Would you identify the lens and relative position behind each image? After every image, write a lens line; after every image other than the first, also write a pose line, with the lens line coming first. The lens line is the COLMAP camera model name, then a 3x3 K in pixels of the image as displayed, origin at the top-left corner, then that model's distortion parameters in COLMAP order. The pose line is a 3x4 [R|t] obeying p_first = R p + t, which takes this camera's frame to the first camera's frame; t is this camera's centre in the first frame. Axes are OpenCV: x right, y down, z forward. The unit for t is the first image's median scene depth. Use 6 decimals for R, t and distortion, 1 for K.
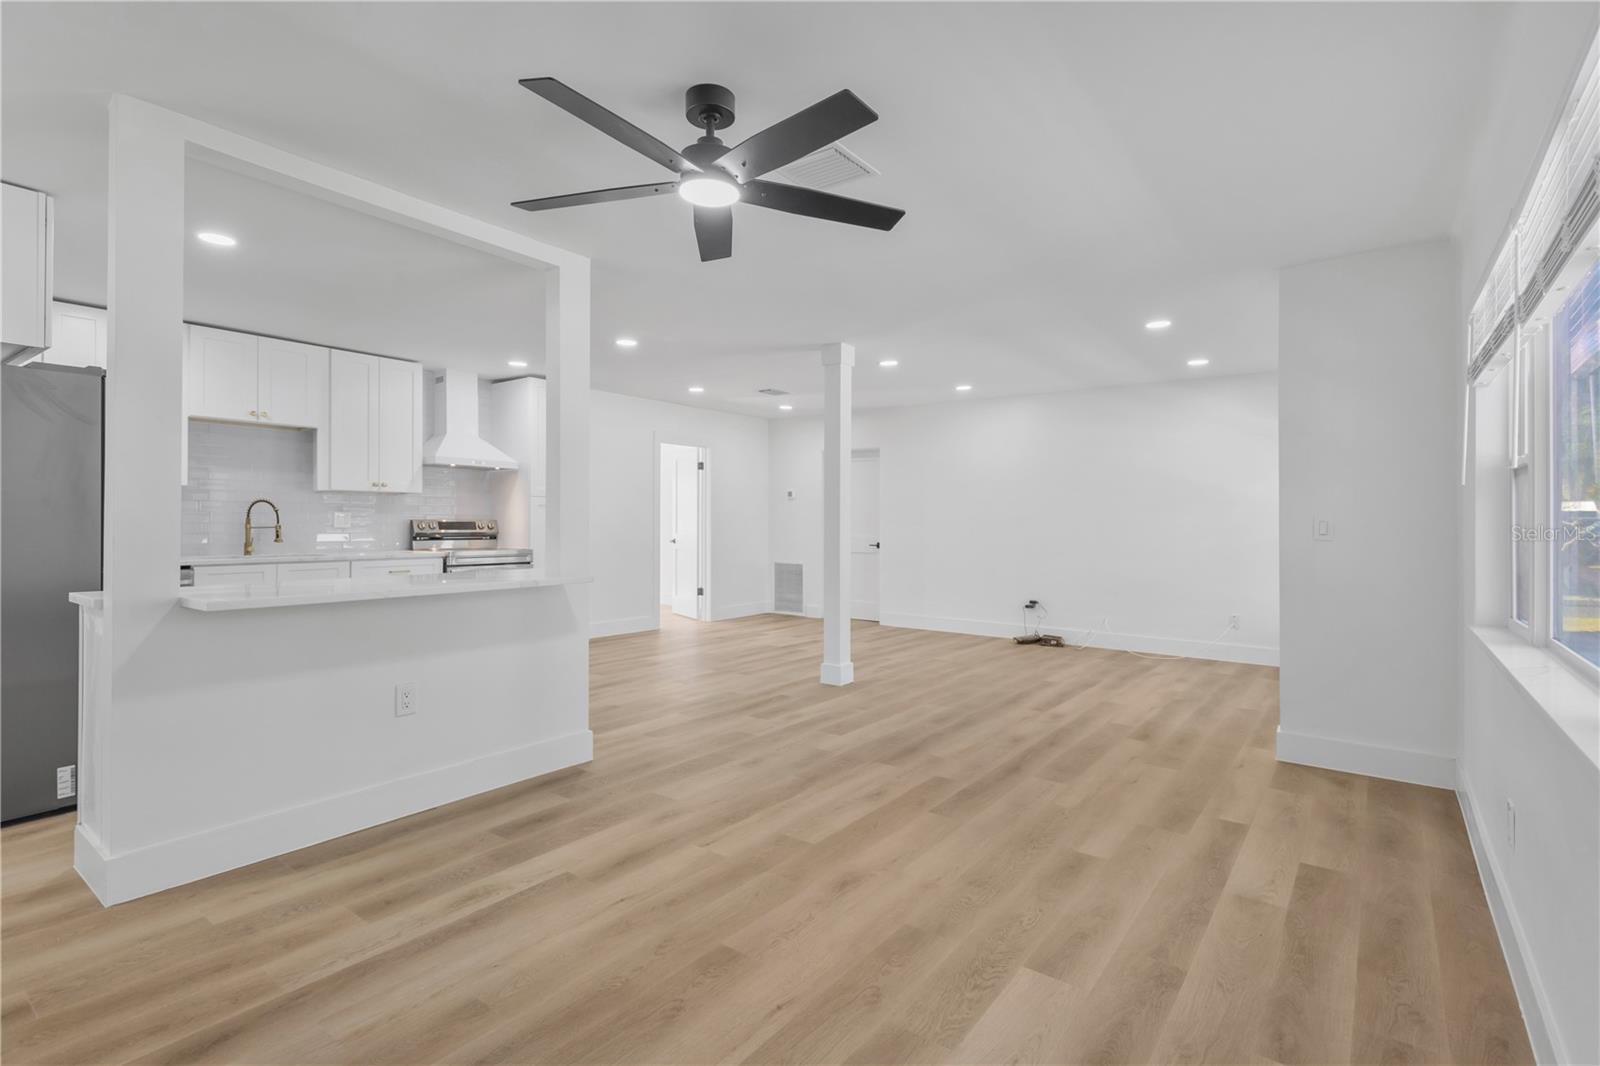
lens RADIAL K [[755.8, 0, 803.8], [0, 755.8, 523.6], [0, 0, 1]] dist [0.002148, -0.000546]
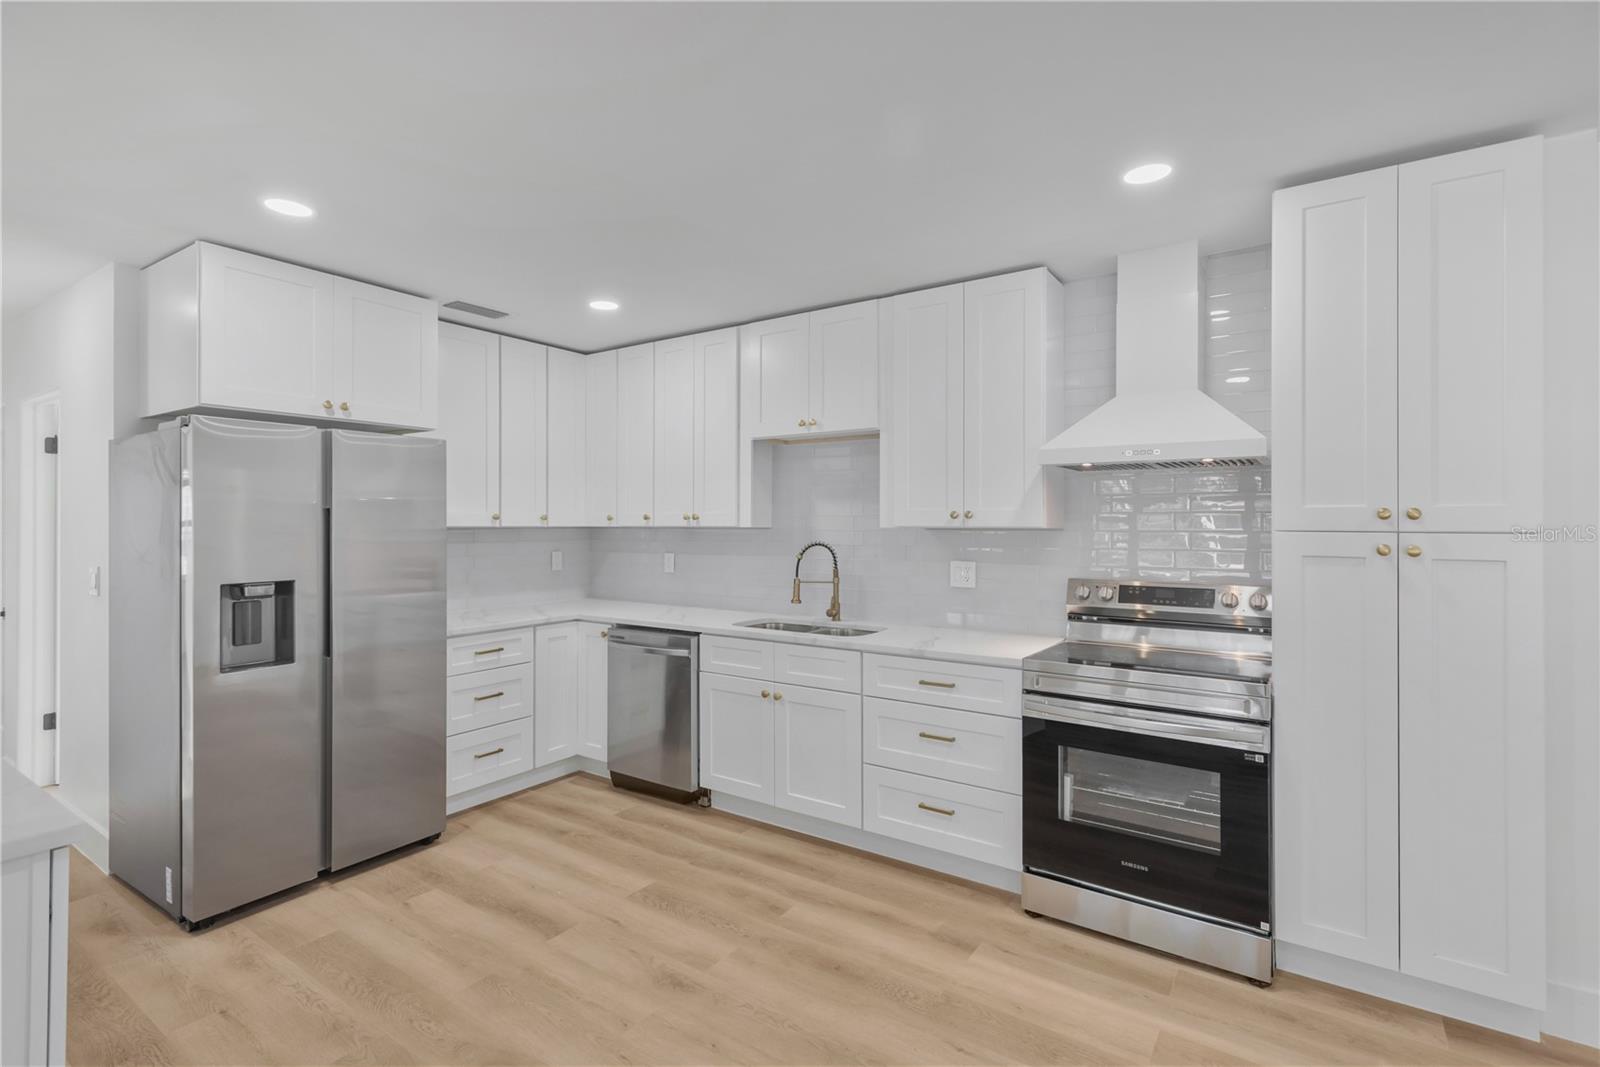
lens RADIAL K [[755.8, 0, 803.8], [0, 755.8, 524.1], [0, 0, 1]] dist [0.002148, -0.000546]
pose [[0.040245, -0.004791, -0.999178, -0.027302], [-0.001506, 0.999987, -0.004856, -0.064323], [0.999189, 0.001700, 0.040237, 1.325147]]
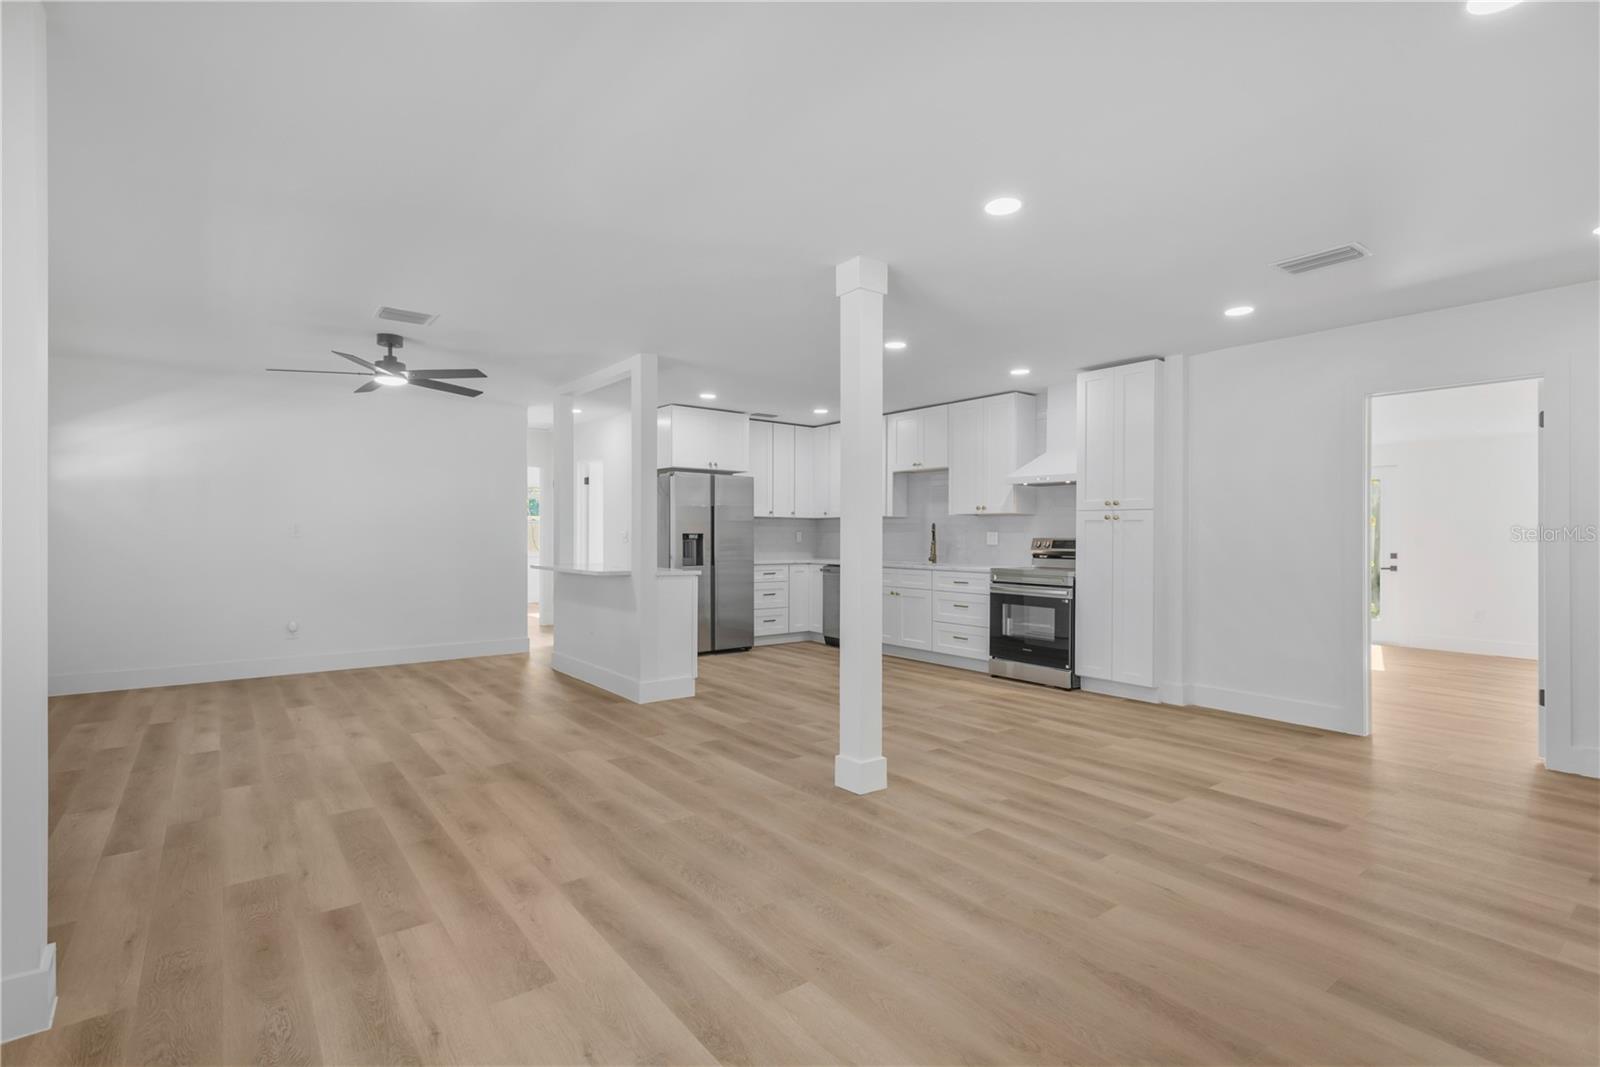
lens RADIAL K [[755.8, 0, 803.8], [0, 755.8, 524.1], [0, 0, 1]] dist [0.002148, -0.000546]
pose [[-0.257995, -0.021409, -0.965909, 0.977113], [-0.008252, 0.999767, -0.019956, -0.001342], [0.966111, 0.002822, -0.258111, 1.590509]]
